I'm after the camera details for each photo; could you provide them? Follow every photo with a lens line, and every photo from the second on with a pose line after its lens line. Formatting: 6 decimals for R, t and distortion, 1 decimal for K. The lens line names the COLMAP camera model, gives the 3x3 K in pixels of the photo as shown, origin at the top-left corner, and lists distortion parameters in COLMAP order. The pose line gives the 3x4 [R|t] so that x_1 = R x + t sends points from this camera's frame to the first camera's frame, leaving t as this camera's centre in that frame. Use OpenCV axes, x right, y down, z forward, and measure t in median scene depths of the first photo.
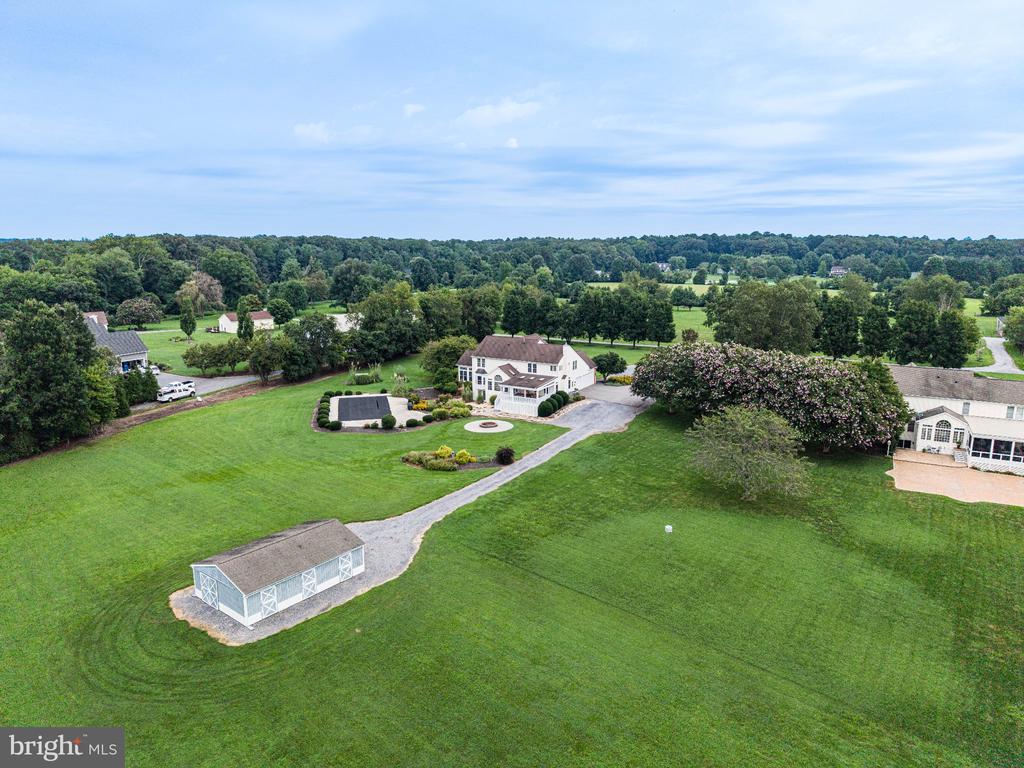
lens RADIAL K [[681.8, 0, 510.8], [0, 681.8, 382.3], [0, 0, 1]] dist [0.053605, -0.060161]
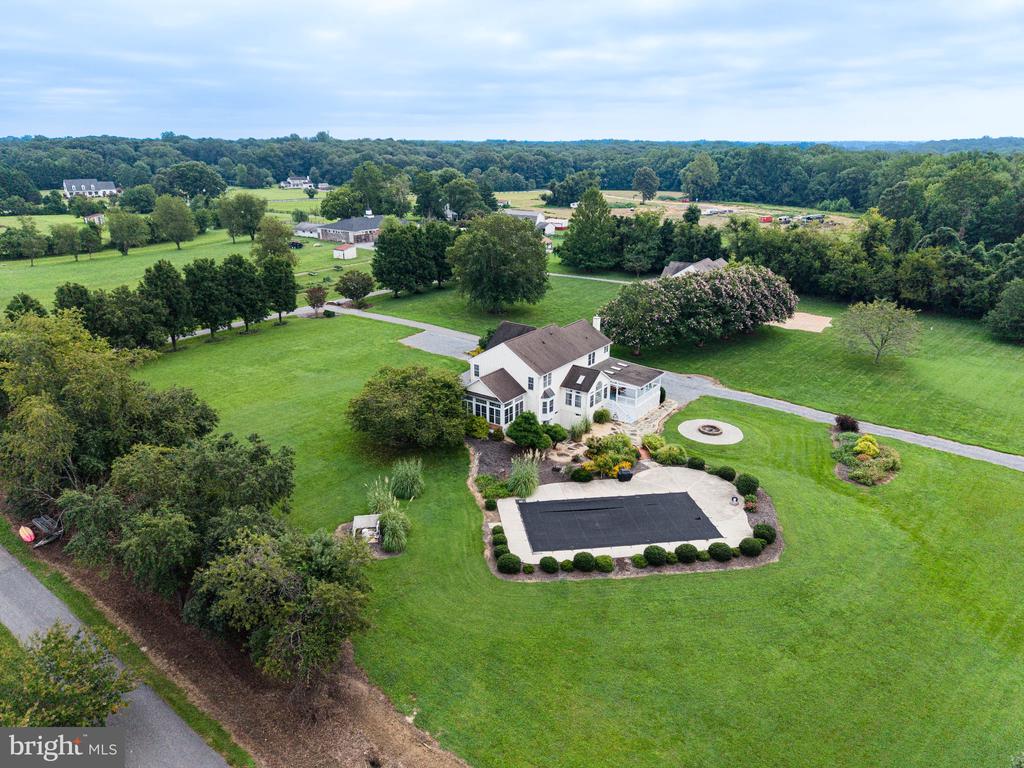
lens RADIAL K [[681.8, 0, 510.8], [0, 681.8, 382.3], [0, 0, 1]] dist [0.053605, -0.060161]
pose [[0.089565, -0.330161, 0.939666, -0.690325], [0.196447, 0.930780, 0.308314, -0.245579], [-0.976415, 0.156981, 0.148225, 0.979273]]
